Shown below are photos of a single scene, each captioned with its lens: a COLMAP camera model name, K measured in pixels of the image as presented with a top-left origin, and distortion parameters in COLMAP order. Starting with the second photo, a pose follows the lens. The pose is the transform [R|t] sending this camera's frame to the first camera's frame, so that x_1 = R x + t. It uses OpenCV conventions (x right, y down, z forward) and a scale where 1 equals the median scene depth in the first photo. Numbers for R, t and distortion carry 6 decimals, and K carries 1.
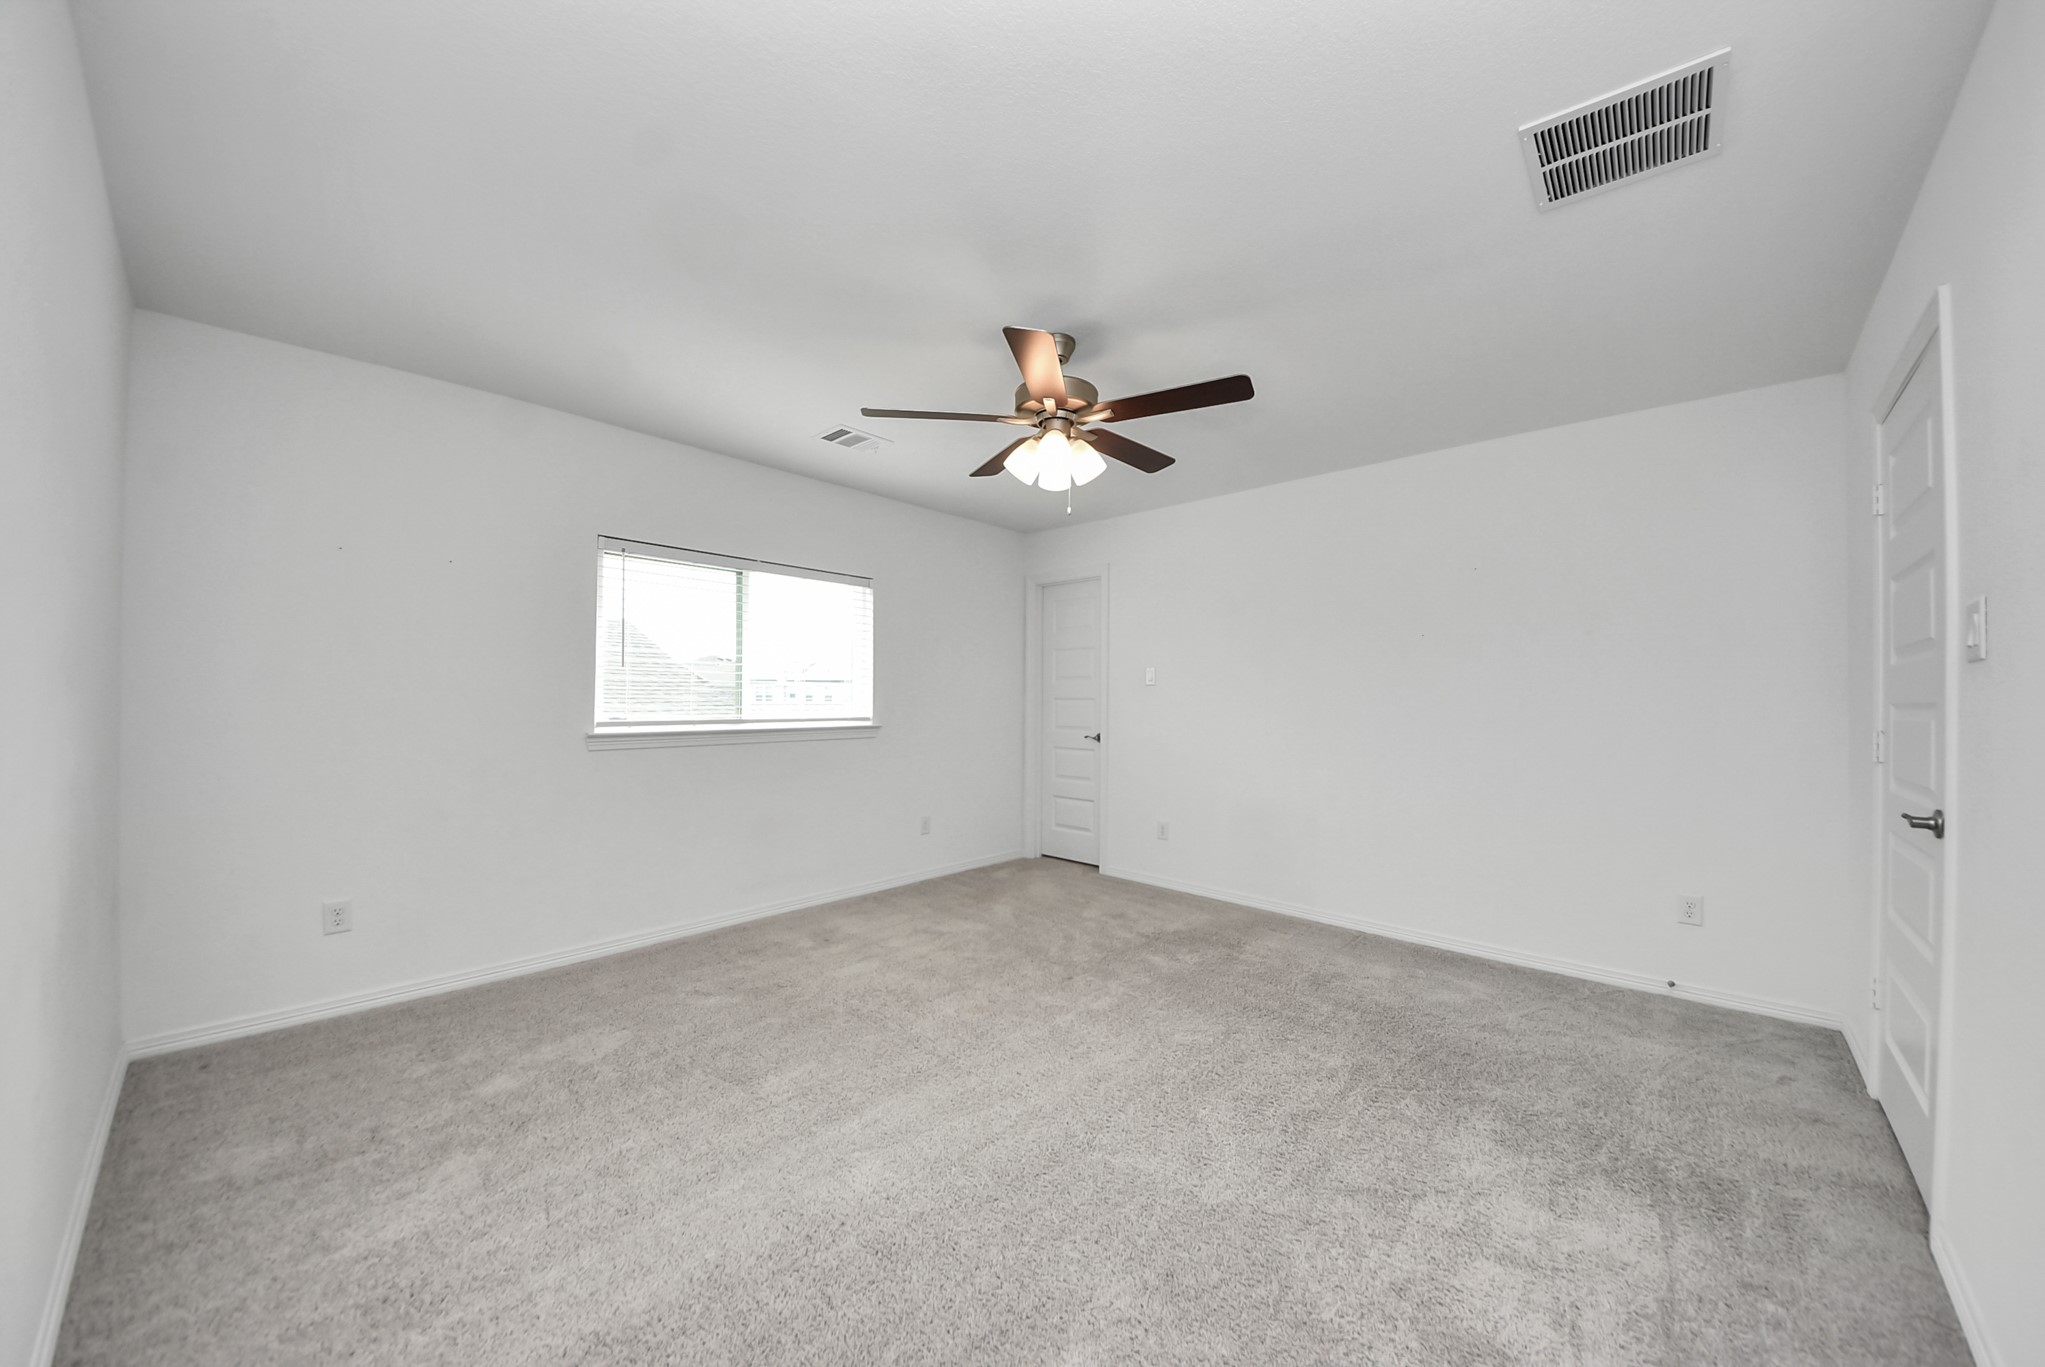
lens RADIAL K [[746.9, 0, 1016.8], [0, 746.9, 691.3], [0, 0, 1]] dist [-0.018156, -0.000047]
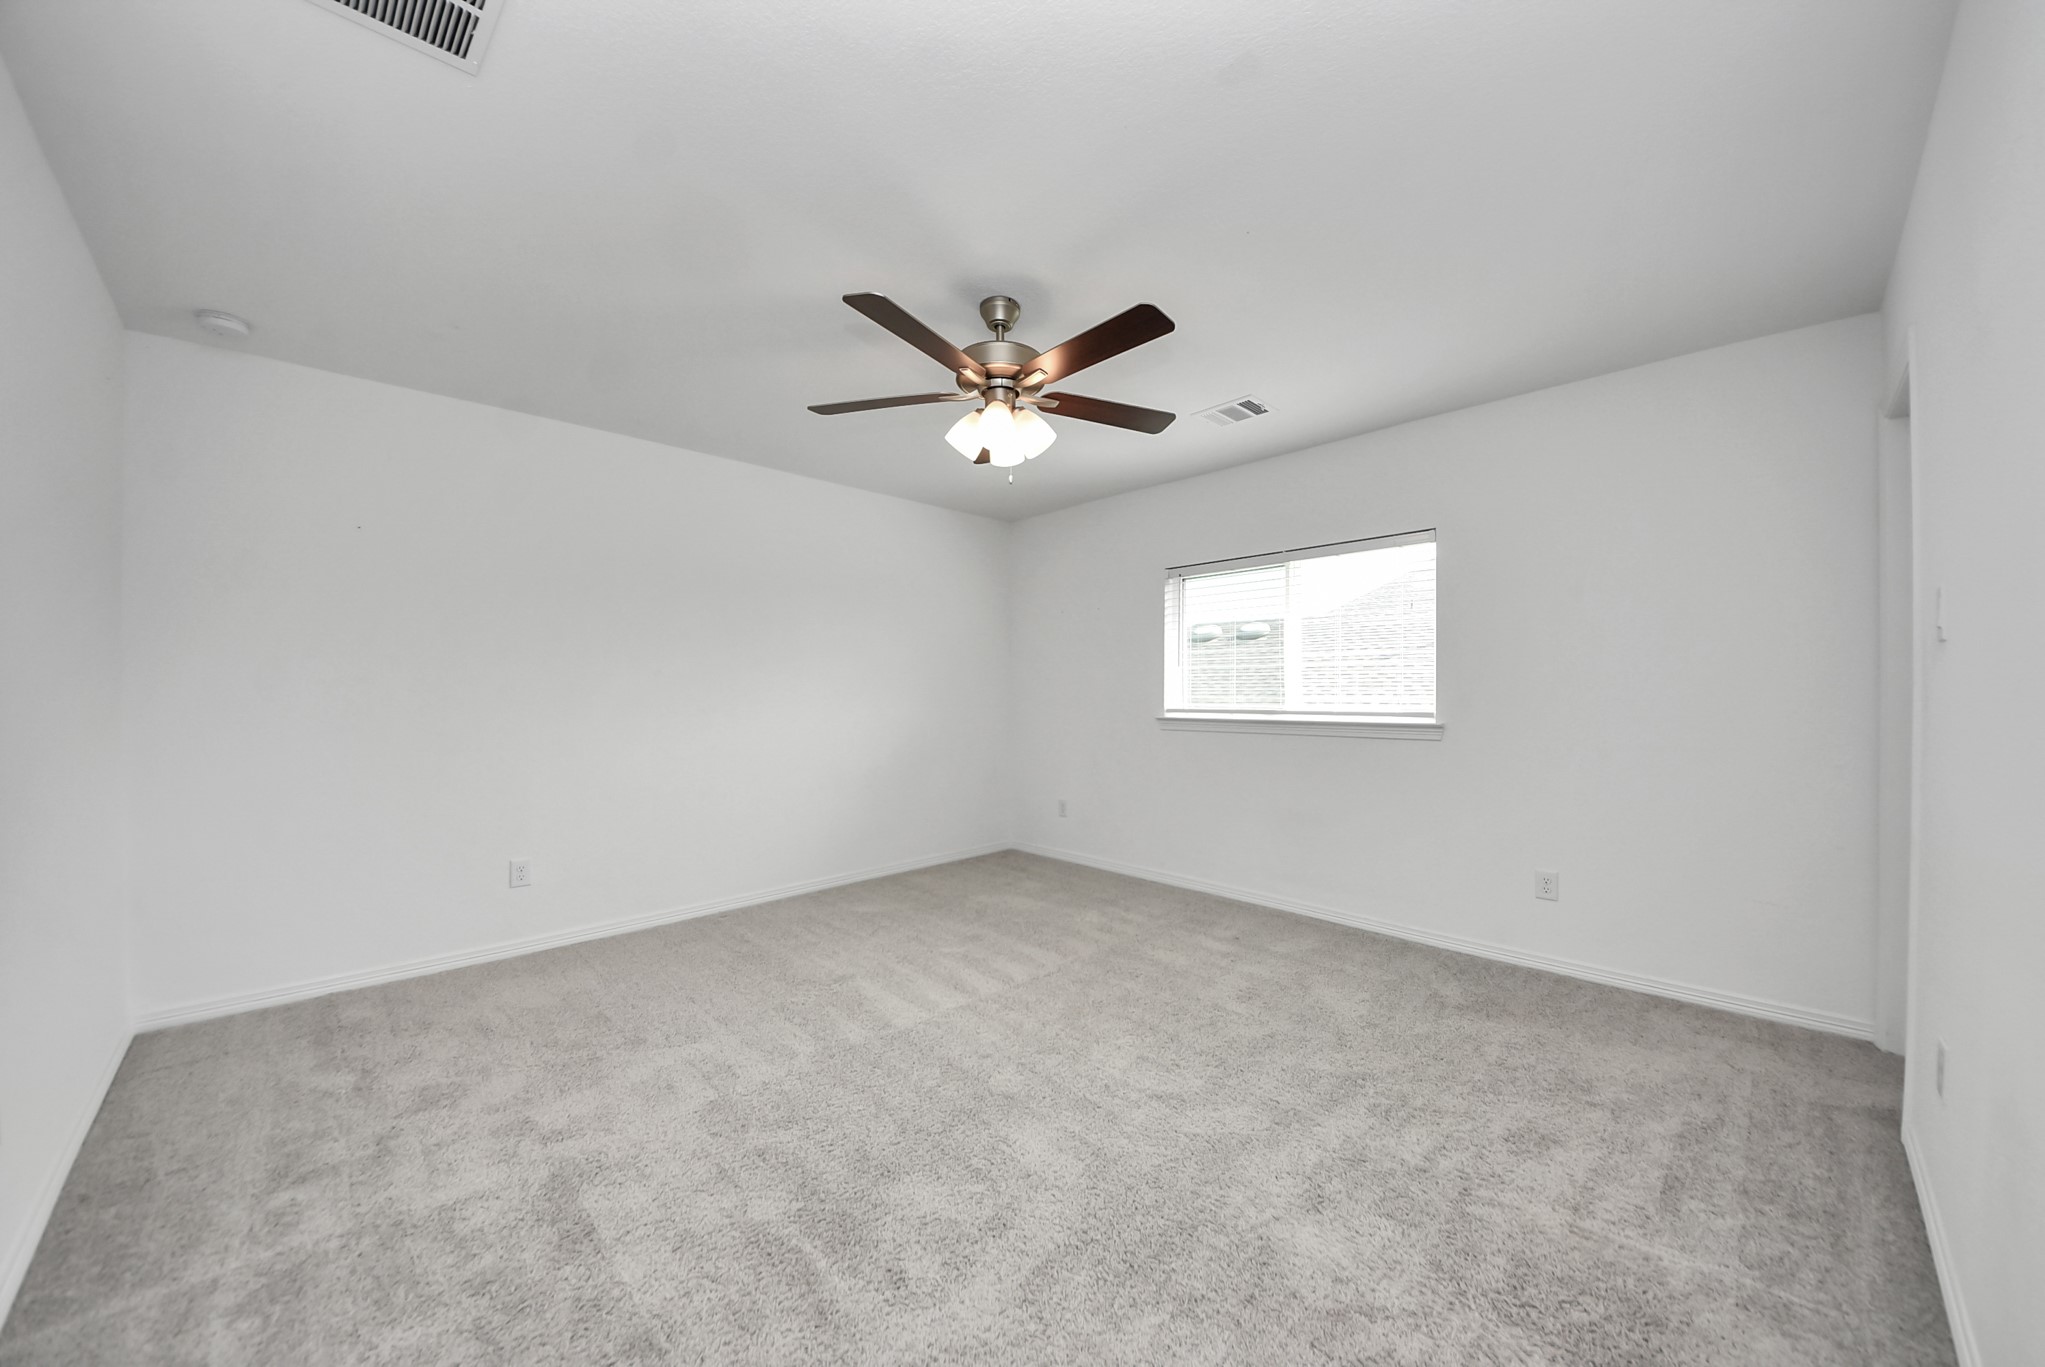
lens RADIAL K [[716.8, 0, 1019.2], [0, 716.8, 667.1], [0, 0, 1]] dist [0.000424, 0.000035]
pose [[-0.088246, -0.036886, -0.995416, 0.639930], [0.017289, 0.999107, -0.038556, 0.009779], [0.995949, -0.020612, -0.087529, 0.717538]]
